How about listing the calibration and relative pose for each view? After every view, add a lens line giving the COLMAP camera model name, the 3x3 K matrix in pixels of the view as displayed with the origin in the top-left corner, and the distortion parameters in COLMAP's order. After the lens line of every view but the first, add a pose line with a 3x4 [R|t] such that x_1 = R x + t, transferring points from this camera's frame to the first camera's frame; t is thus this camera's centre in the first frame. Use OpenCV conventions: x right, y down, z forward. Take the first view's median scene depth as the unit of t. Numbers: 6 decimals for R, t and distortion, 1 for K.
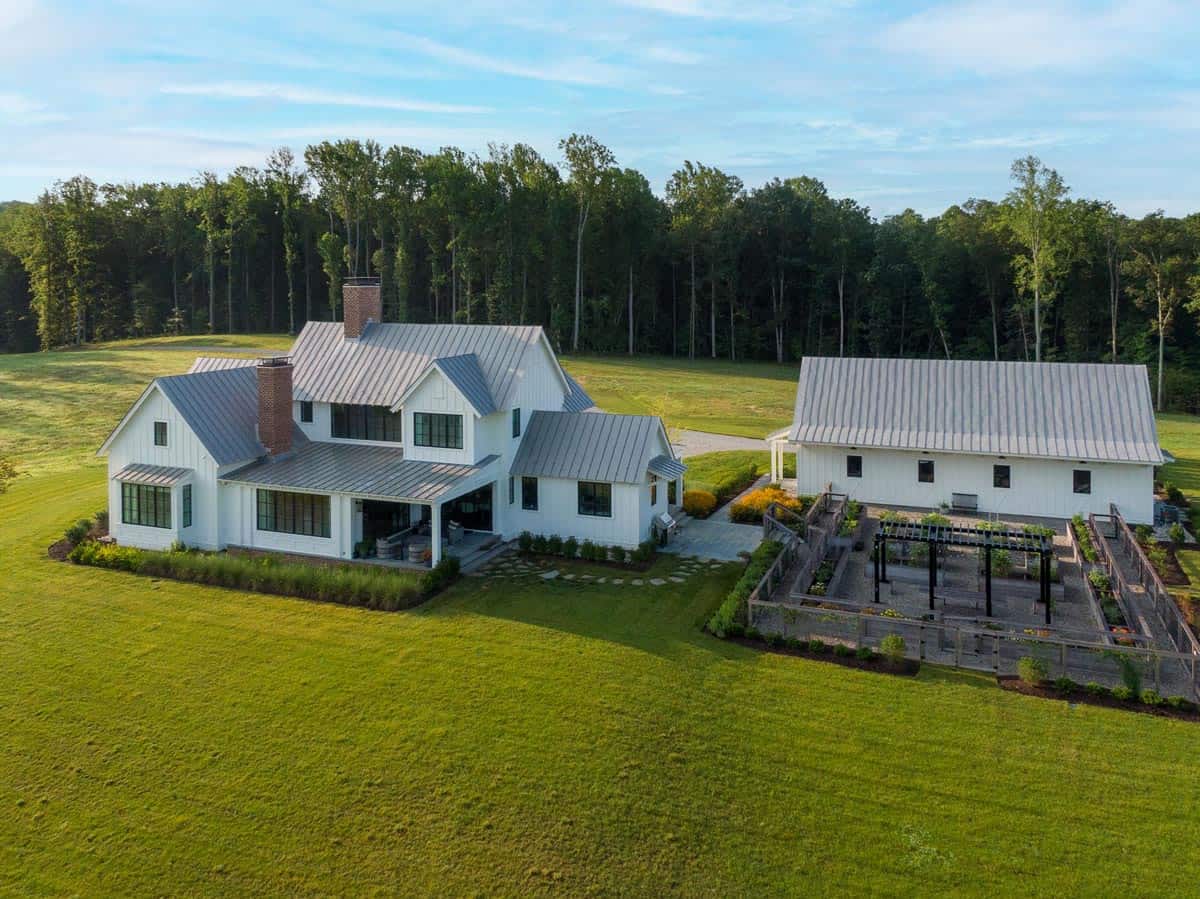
lens RADIAL K [[916.7, 0, 600.0], [0, 916.7, 449.5], [0, 0, 1]] dist [0.000077, 0.000077]
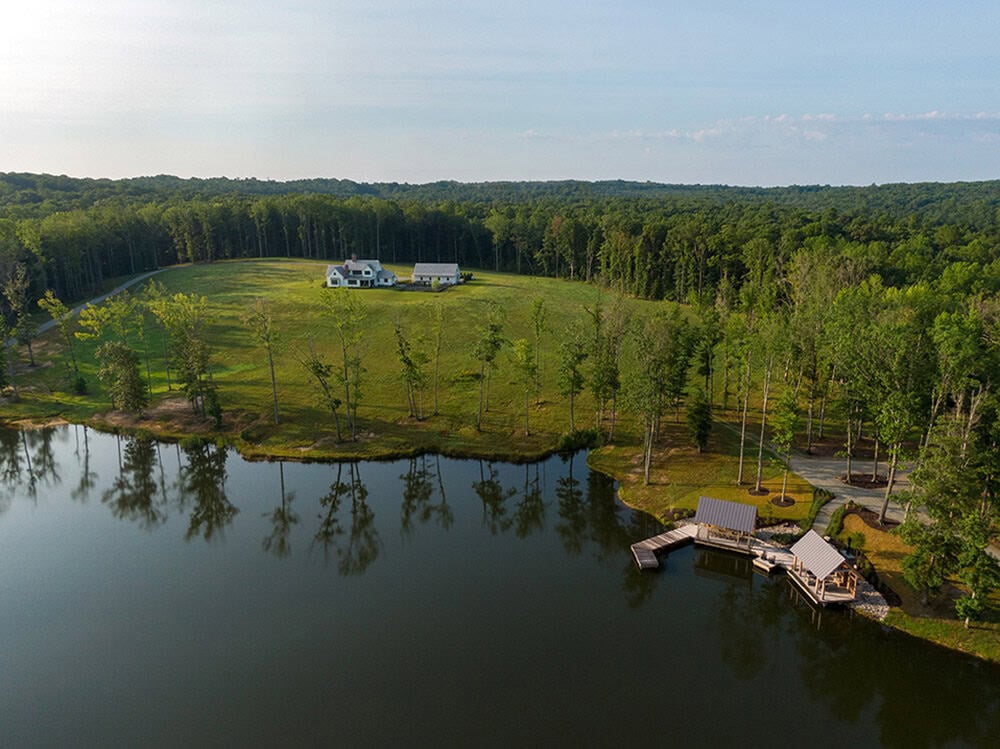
lens RADIAL K [[763.9, 0, 500.0], [0, 763.9, 374.5], [0, 0, 1]] dist [0.000077, 0.000077]
pose [[0.988555, -0.038762, 0.145798, -0.028706], [0.031330, 0.998107, 0.052930, 0.588096], [-0.147574, -0.047757, 0.987897, -6.288440]]
